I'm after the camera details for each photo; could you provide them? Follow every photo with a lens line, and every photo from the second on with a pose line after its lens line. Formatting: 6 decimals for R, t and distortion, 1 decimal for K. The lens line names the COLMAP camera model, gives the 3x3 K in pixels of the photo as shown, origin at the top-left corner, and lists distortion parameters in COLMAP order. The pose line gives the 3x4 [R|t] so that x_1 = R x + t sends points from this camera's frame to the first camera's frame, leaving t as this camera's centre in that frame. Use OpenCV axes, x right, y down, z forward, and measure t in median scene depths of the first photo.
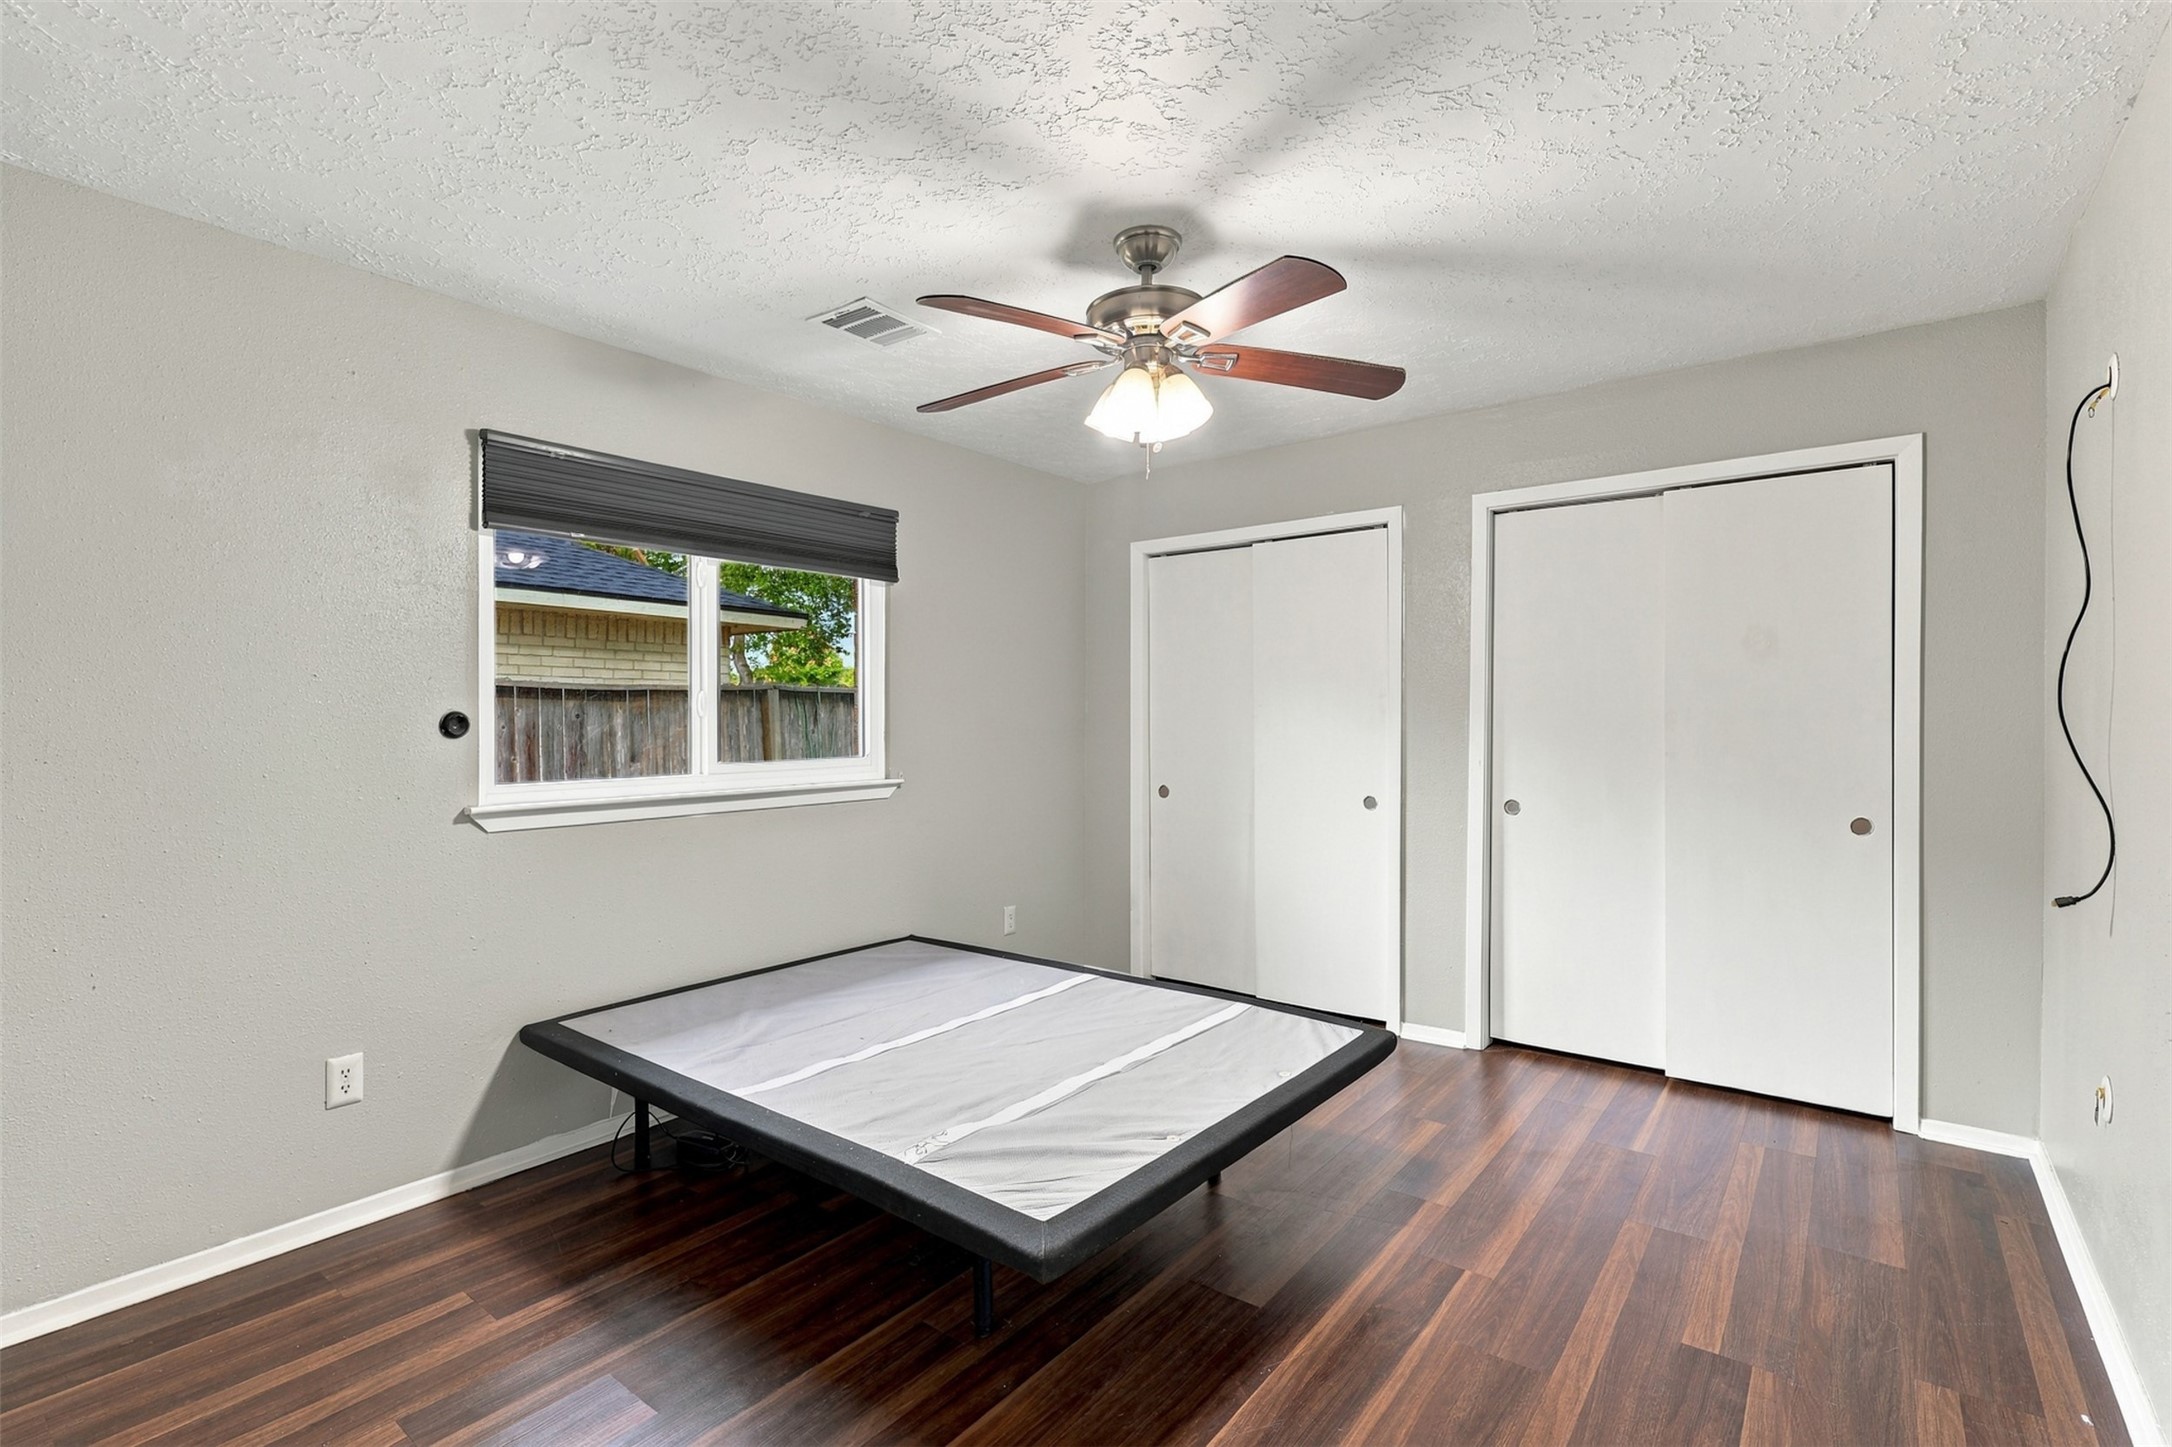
lens RADIAL K [[1017.4, 0, 1083.3], [0, 1017.4, 716.9], [0, 0, 1]] dist [0.000491, 0.000164]
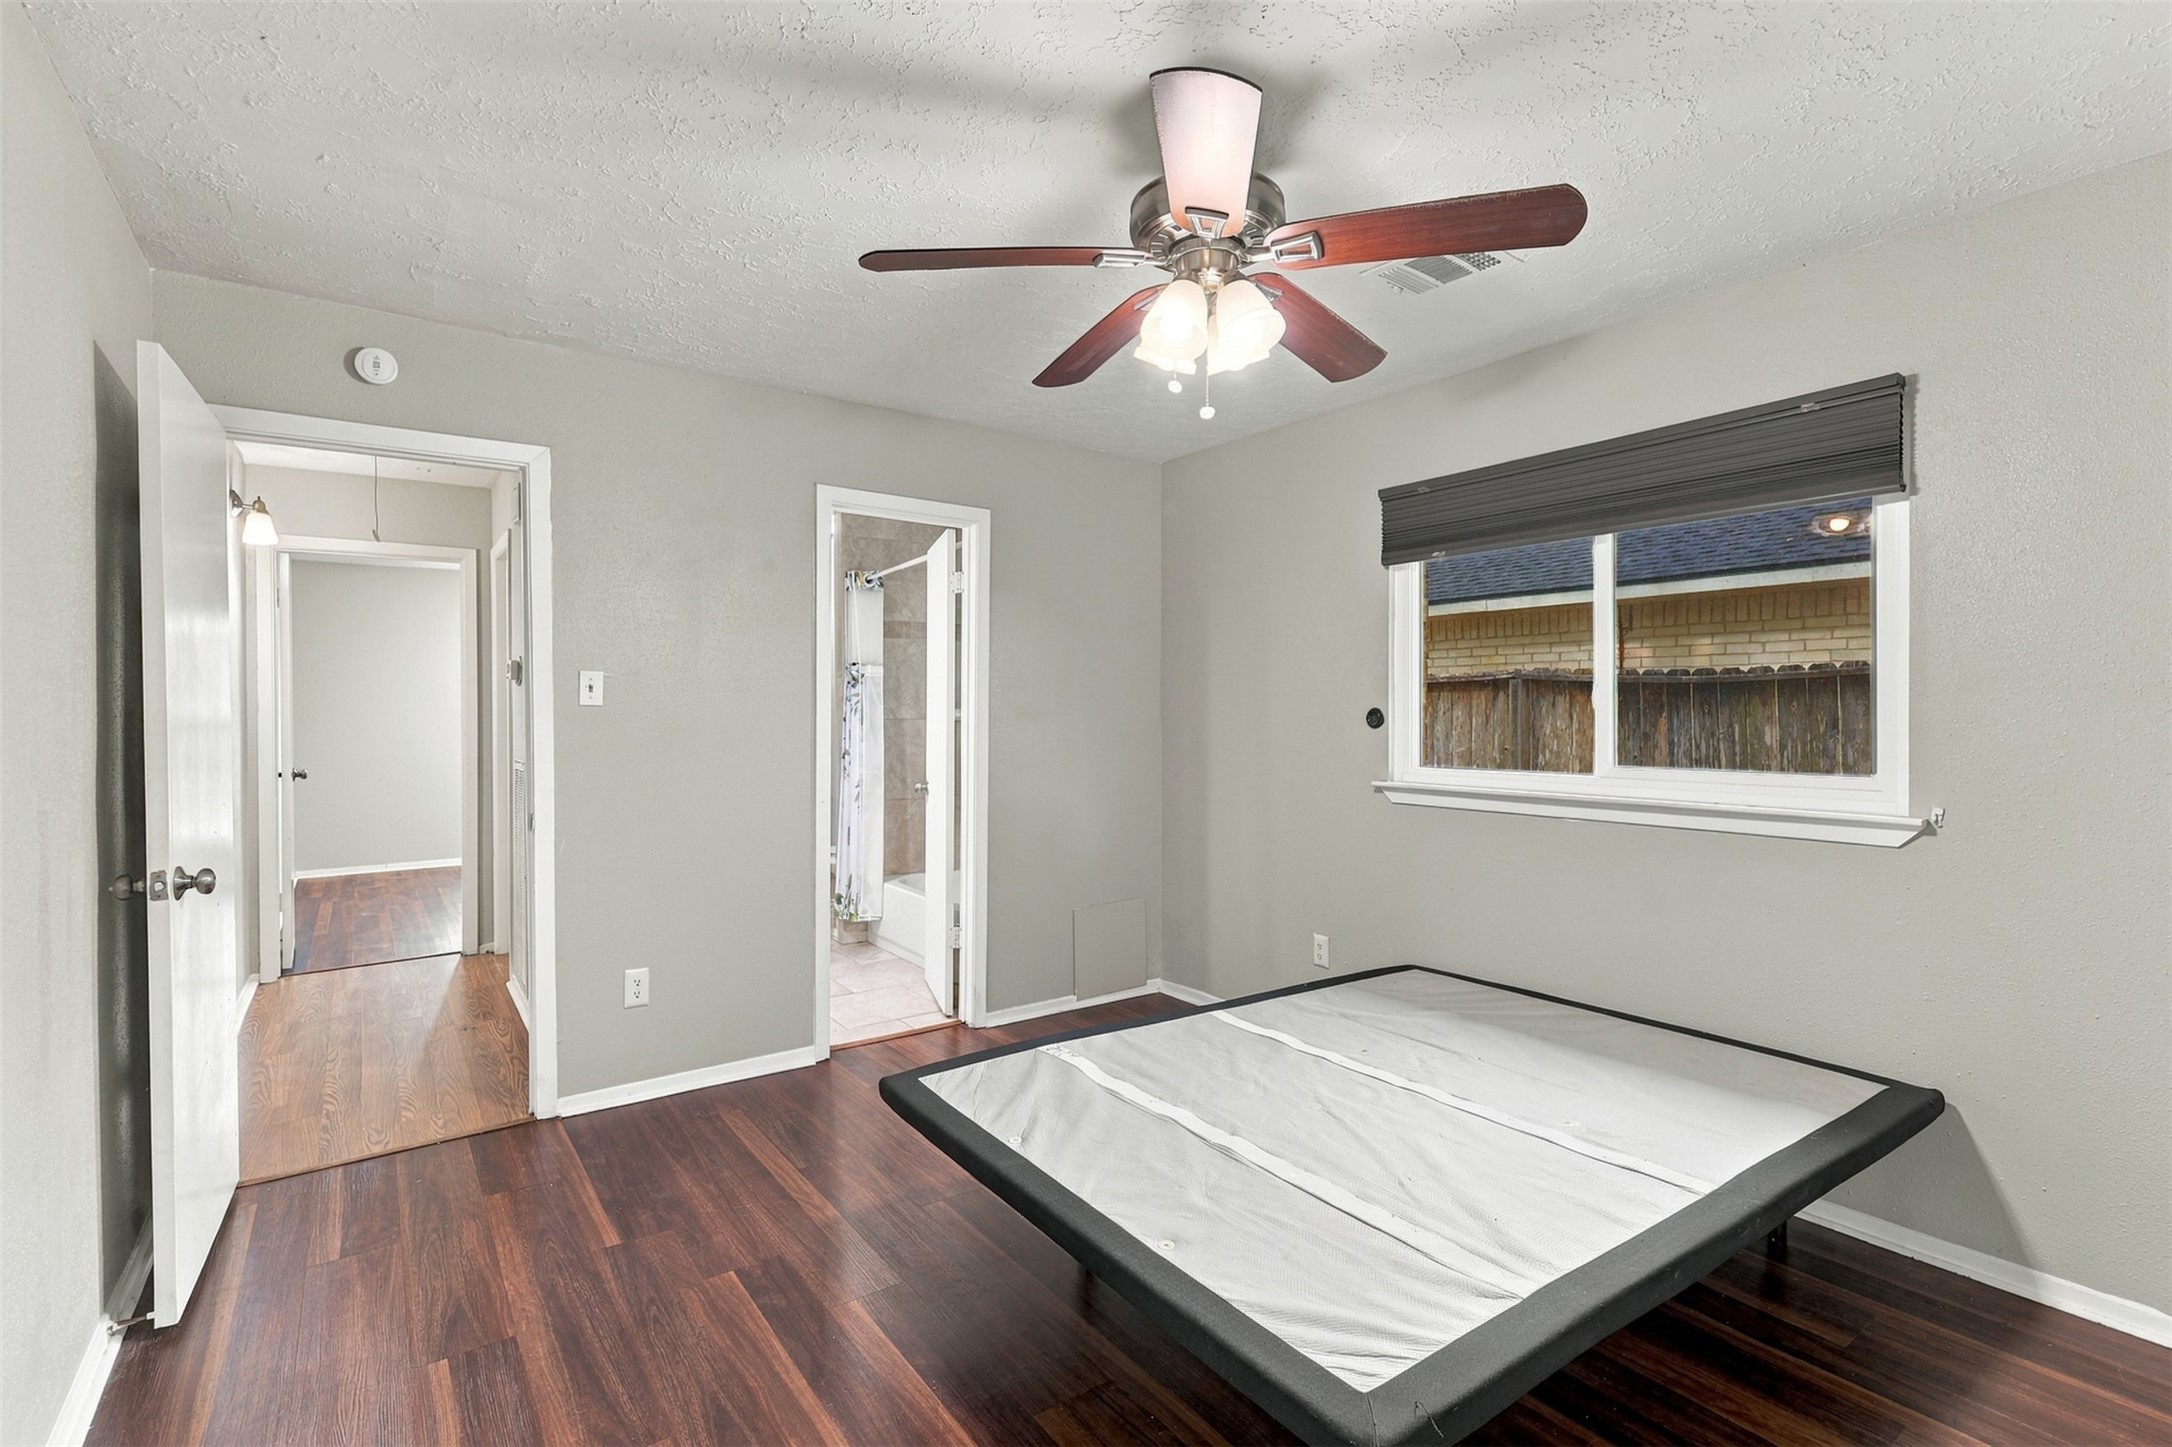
lens RADIAL K [[1017.4, 0, 1082.1], [0, 1017.4, 721.3], [0, 0, 1]] dist [0.000491, 0.000164]
pose [[-0.279602, 0.009278, -0.960071, 0.655579], [-0.008509, 0.999890, 0.012141, 0.000956], [0.960078, 0.011564, -0.279492, 0.871022]]
